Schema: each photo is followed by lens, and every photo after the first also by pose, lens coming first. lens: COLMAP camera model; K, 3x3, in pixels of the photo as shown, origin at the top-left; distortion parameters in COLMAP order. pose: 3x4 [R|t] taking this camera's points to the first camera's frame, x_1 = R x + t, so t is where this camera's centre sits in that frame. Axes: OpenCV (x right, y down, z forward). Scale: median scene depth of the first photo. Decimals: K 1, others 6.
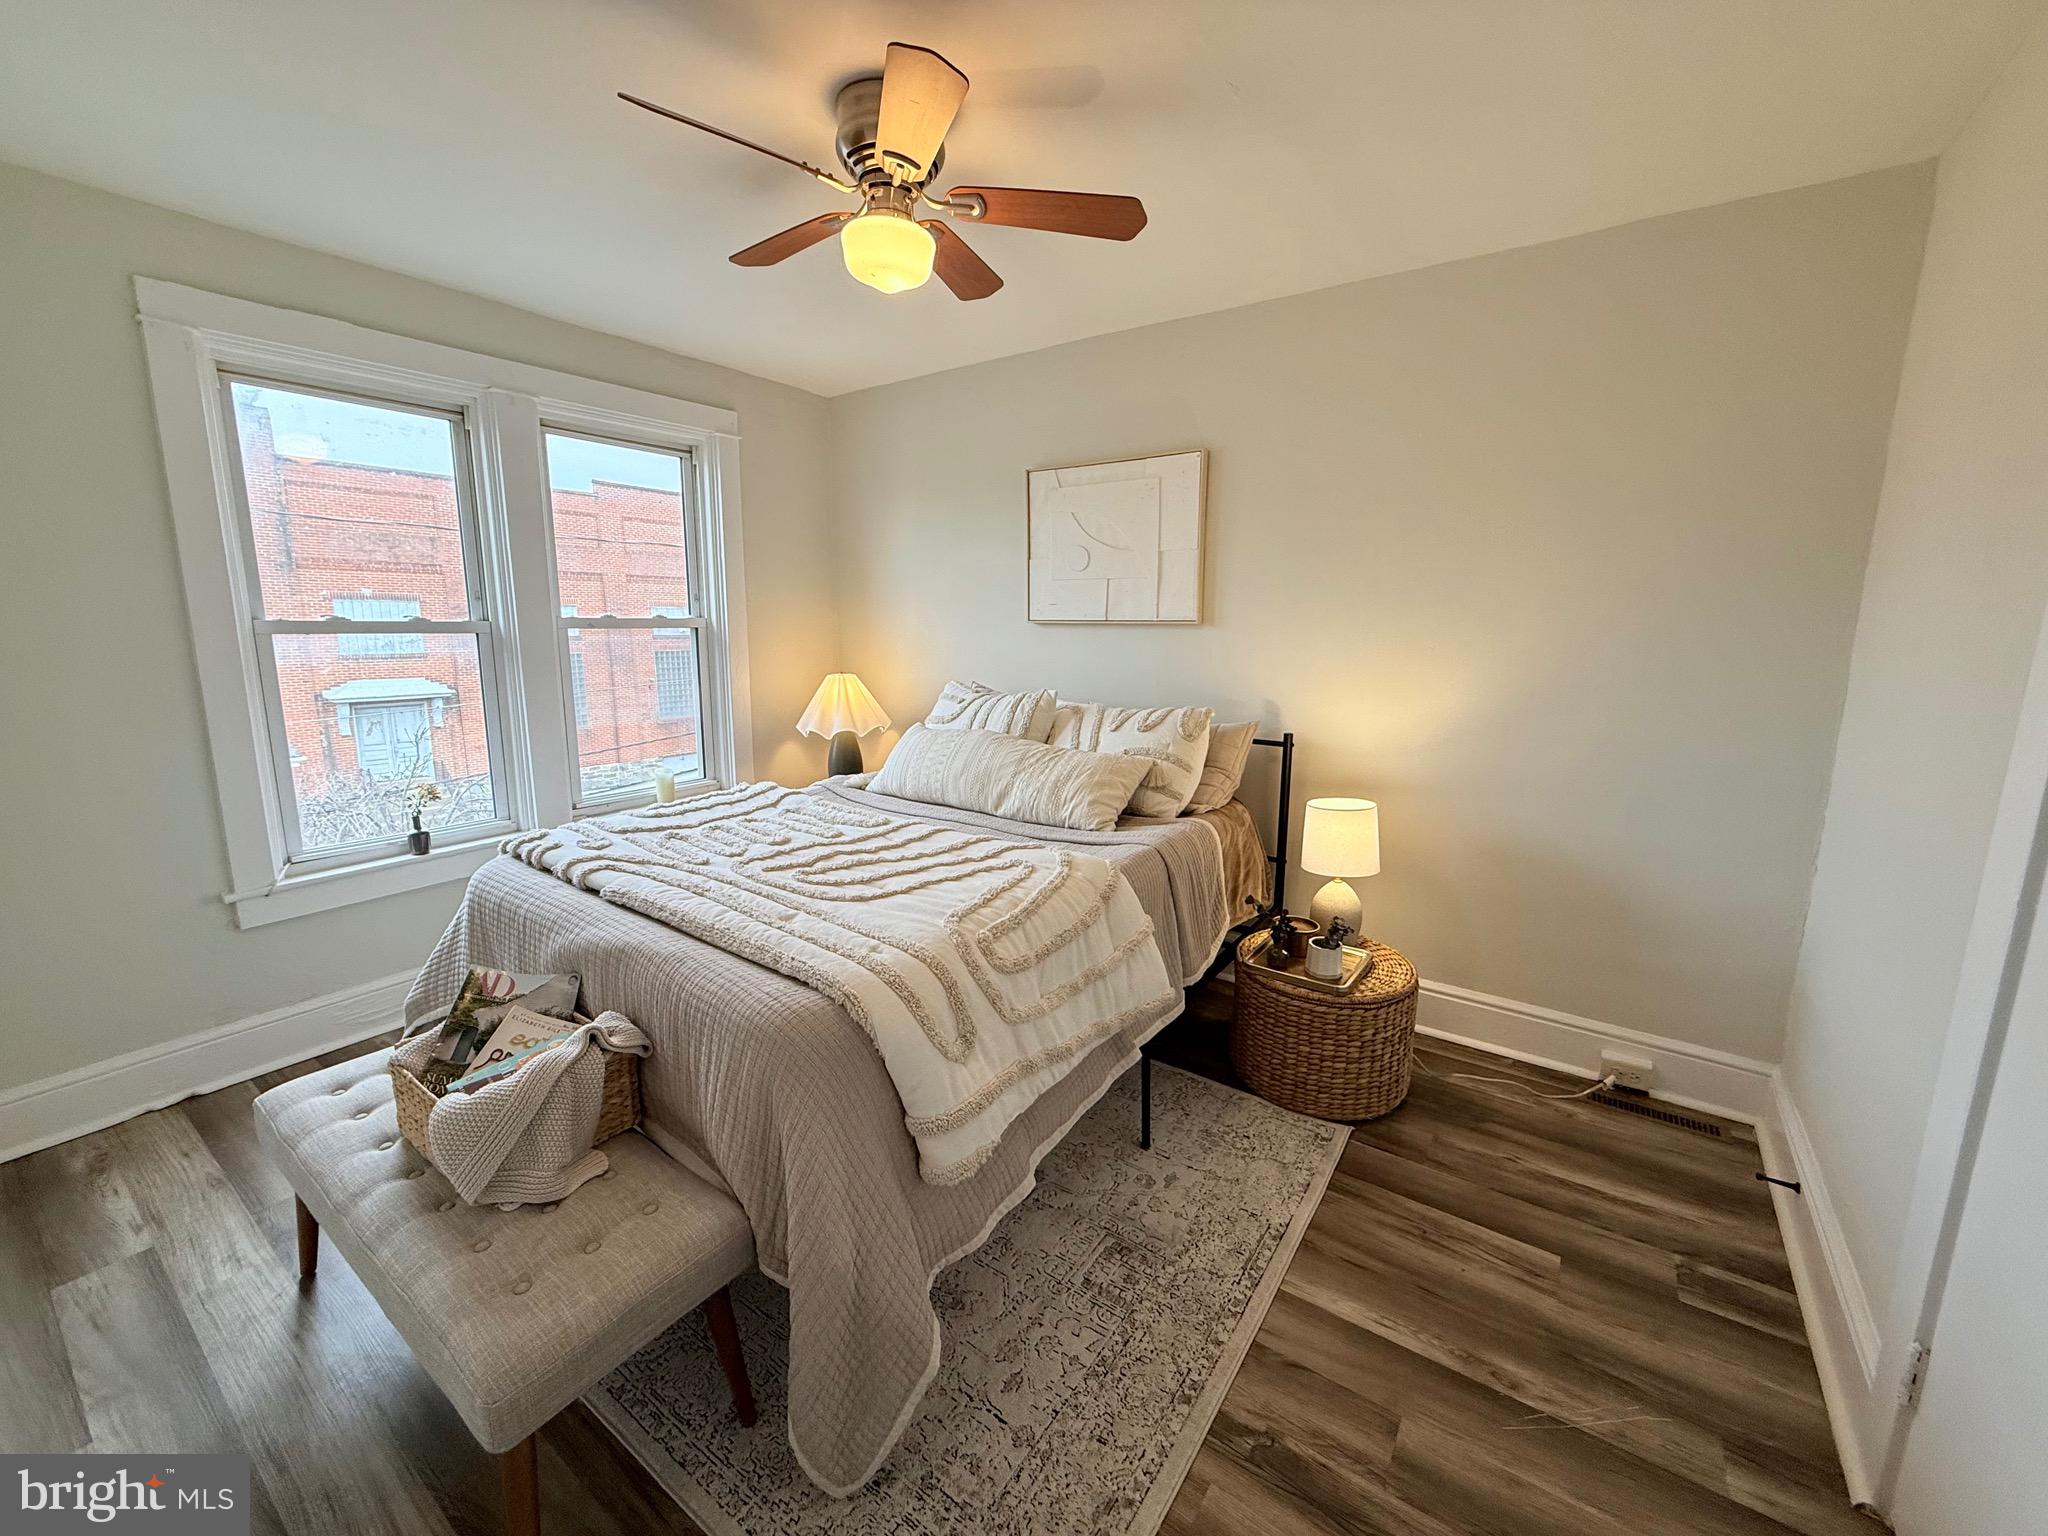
lens RADIAL K [[810.7, 0, 1017.2], [0, 810.7, 773.0], [0, 0, 1]] dist [0.000161, 0.000107]
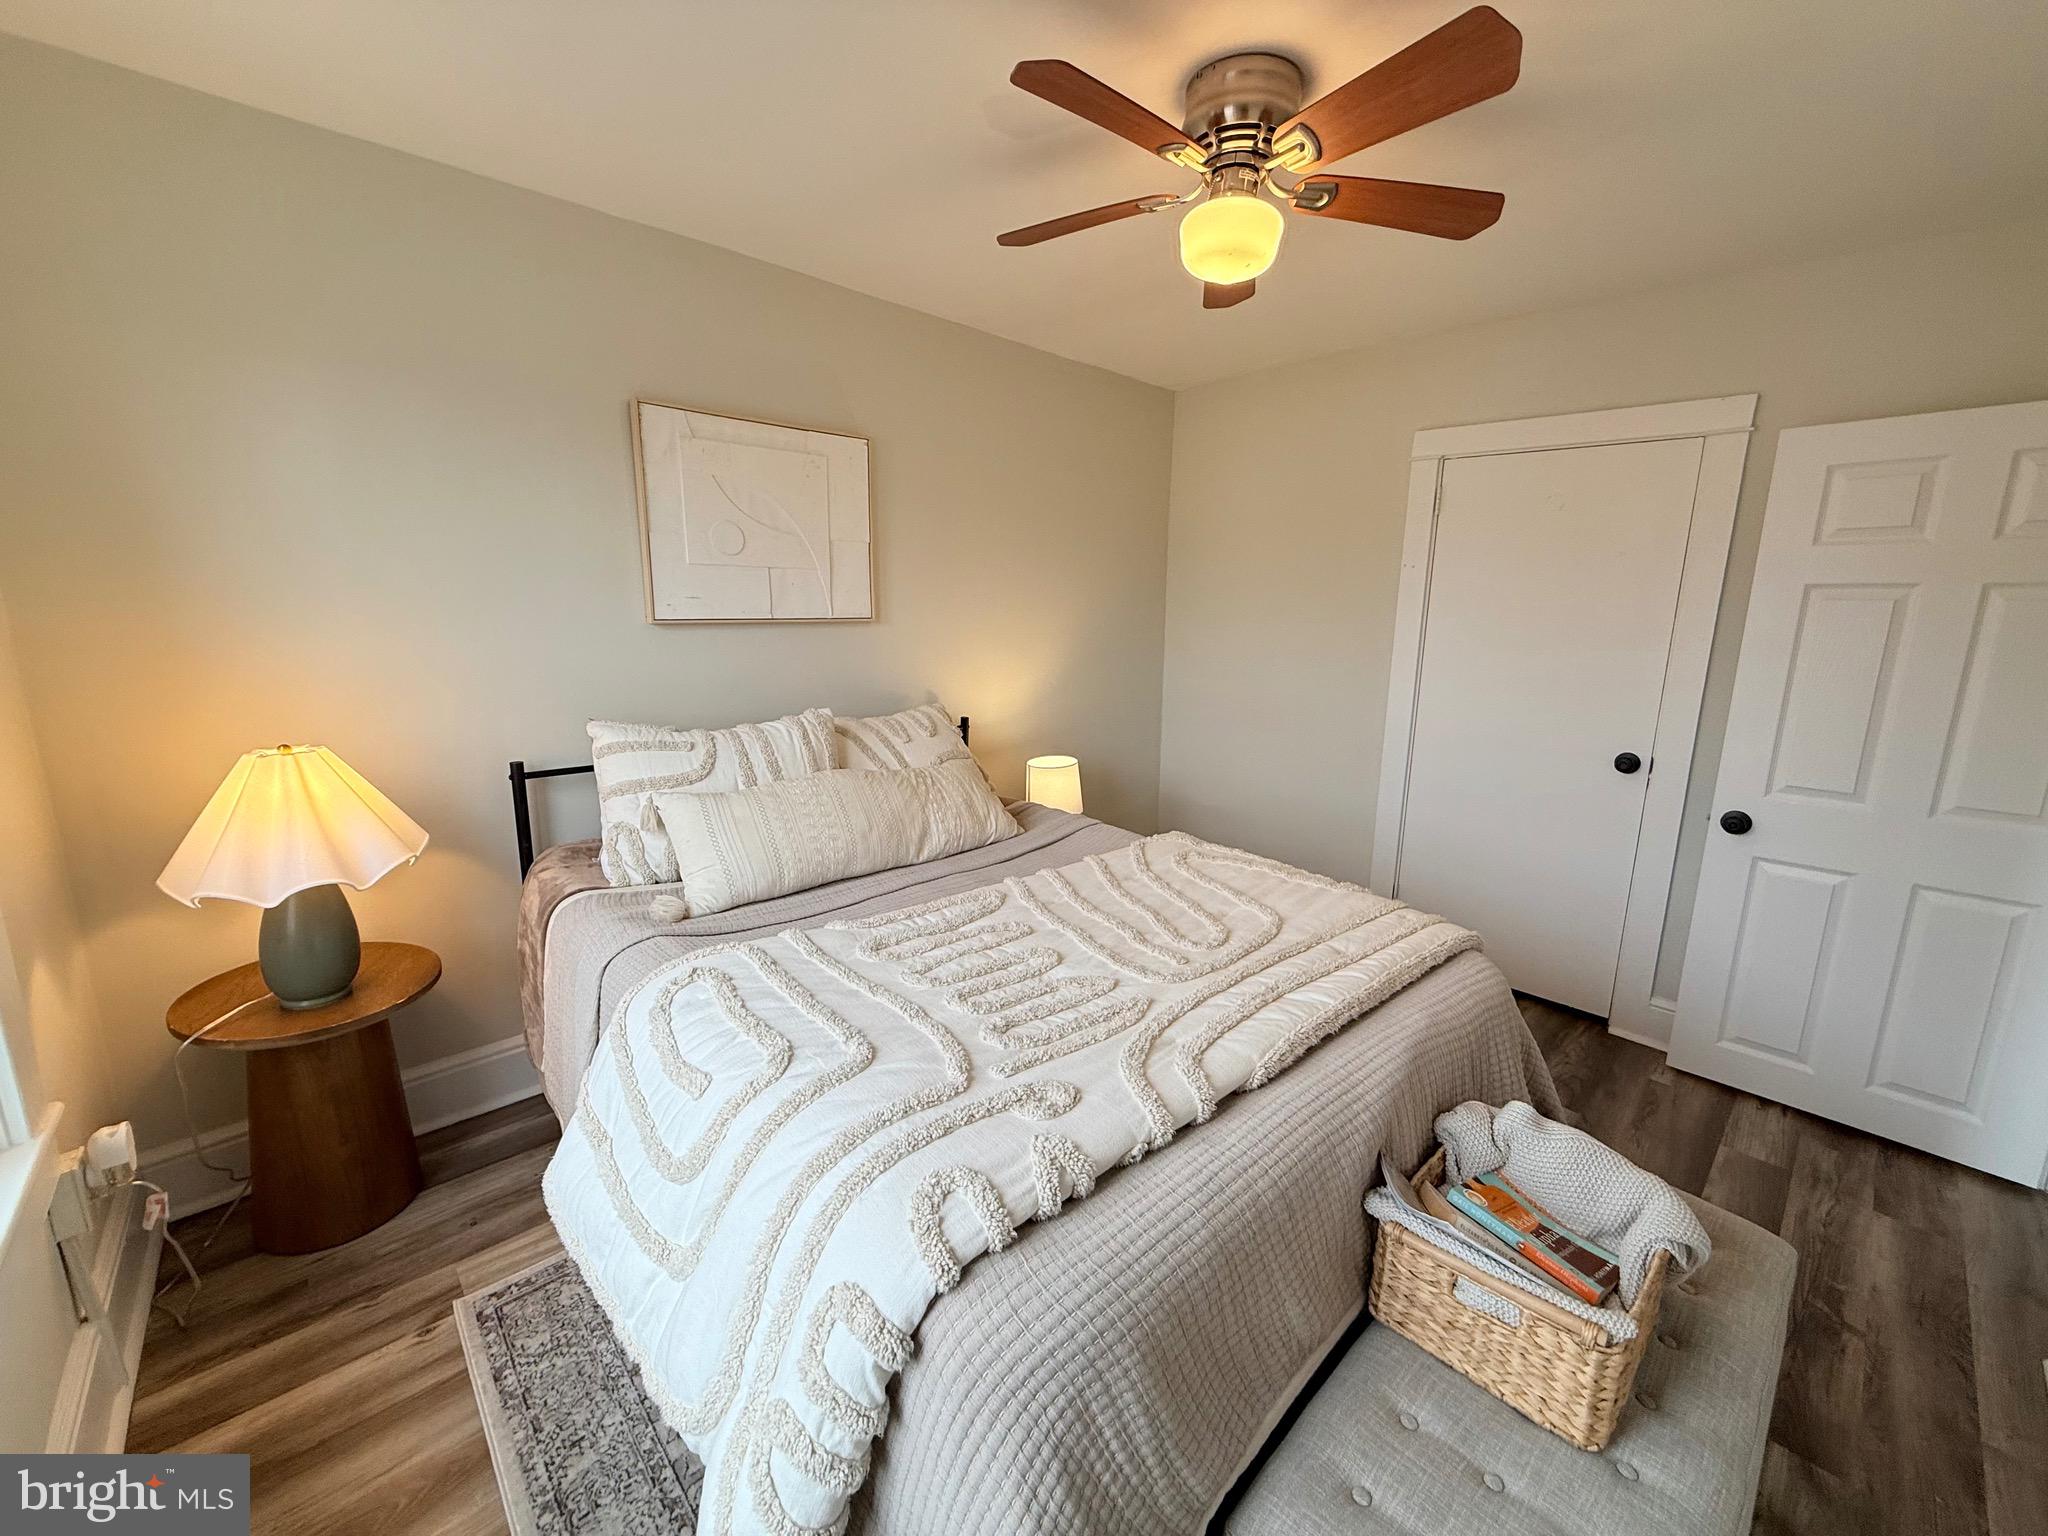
lens RADIAL K [[810.7, 0, 1029.8], [0, 810.7, 769.2], [0, 0, 1]] dist [0.000161, 0.000107]
pose [[0.209196, -0.208473, 0.955393, -0.748665], [0.168143, 0.970128, 0.174871, -0.160224], [-0.963309, 0.124061, 0.238000, 0.657665]]
